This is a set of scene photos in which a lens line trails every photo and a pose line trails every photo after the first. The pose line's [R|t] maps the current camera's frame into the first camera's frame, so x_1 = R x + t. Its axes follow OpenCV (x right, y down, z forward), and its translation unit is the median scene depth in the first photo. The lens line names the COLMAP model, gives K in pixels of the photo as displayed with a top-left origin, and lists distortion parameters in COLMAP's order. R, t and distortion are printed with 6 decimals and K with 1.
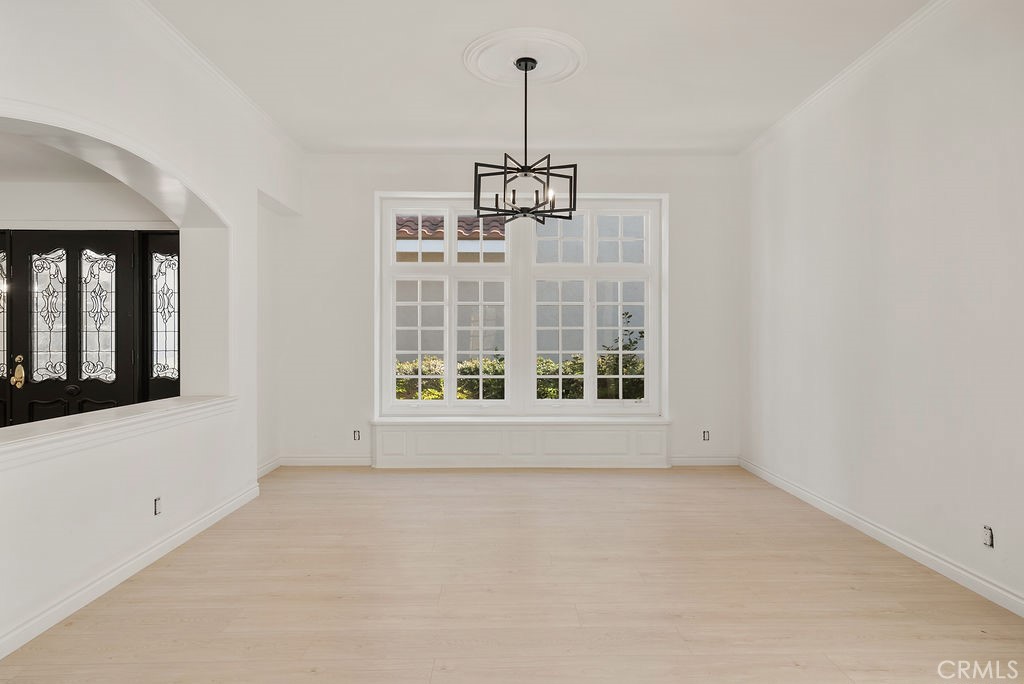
lens RADIAL K [[597.4, 0, 512.0], [0, 597.4, 342.0], [0, 0, 1]] dist [0.000374, 0.002983]
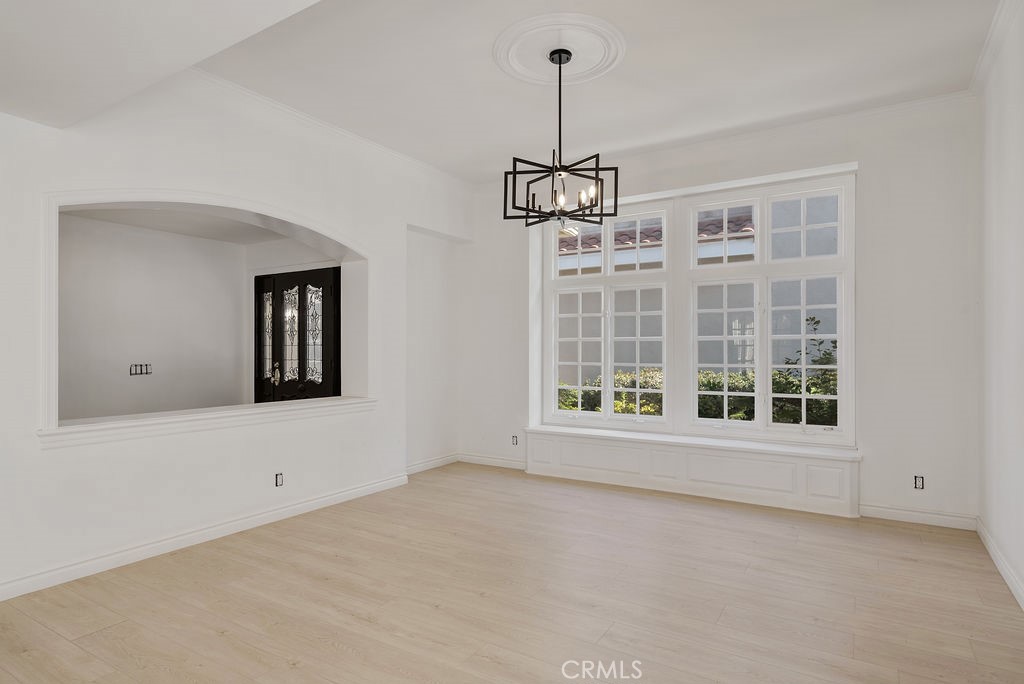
lens RADIAL K [[576.1, 0, 592.3], [0, 576.1, 344.4], [0, 0, 1]] dist [-0.000428, 0.000328]
pose [[0.835326, -0.007335, -0.549707, 0.393472], [-0.001989, 0.999864, -0.016365, 0.000492], [0.549752, 0.014763, 0.835197, 0.194316]]
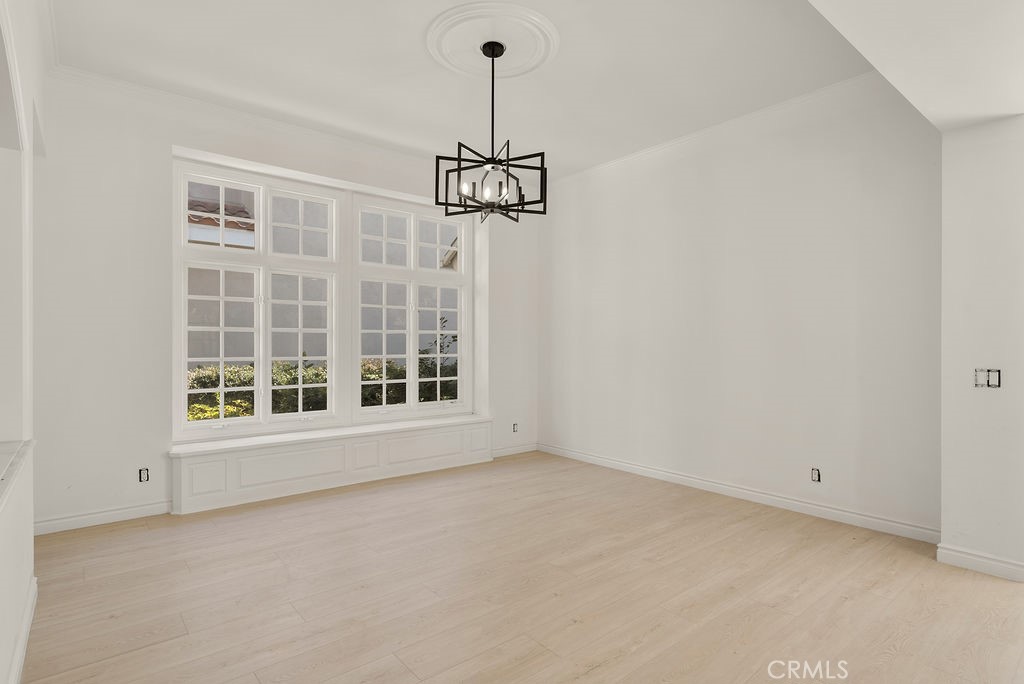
lens RADIAL K [[526.5, 0, 544.6], [0, 526.5, 343.6], [0, 0, 1]] dist [-0.001341, -0.000358]
pose [[0.784666, -0.000829, 0.619918, -0.253555], [0.002885, 0.999993, -0.002315, -0.001127], [-0.619912, 0.003605, 0.784663, 0.178551]]
